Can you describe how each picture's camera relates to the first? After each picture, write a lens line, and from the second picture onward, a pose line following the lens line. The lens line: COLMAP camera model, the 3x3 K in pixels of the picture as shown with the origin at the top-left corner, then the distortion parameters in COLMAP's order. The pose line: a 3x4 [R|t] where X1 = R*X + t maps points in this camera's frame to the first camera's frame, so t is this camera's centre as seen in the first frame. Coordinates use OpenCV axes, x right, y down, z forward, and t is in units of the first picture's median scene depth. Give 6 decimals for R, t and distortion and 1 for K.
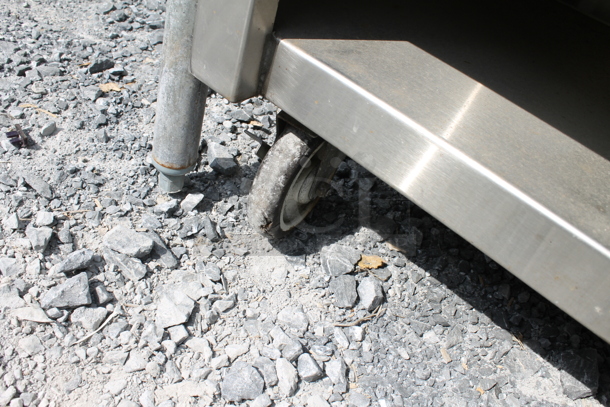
lens RADIAL K [[558.7, 0, 305.0], [0, 558.7, 203.5], [0, 0, 1]] dist [-0.068196, 0.007684]
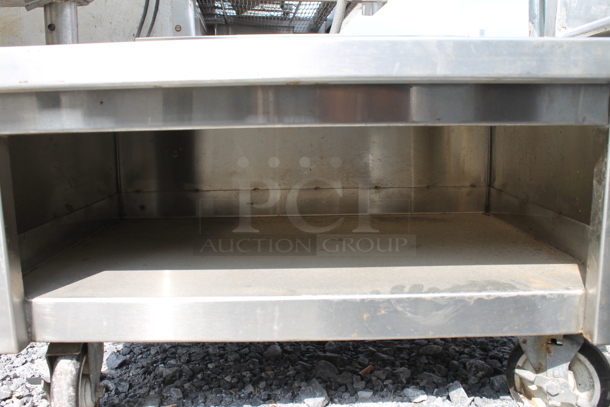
lens RADIAL K [[558.7, 0, 305.0], [0, 558.7, 203.5], [0, 0, 1]] dist [-0.068196, 0.007684]
pose [[0.724862, -0.361627, 0.586346, -0.252867], [0.586671, 0.770189, -0.250253, 0.283324], [-0.361099, 0.525391, 0.770436, -0.513822]]
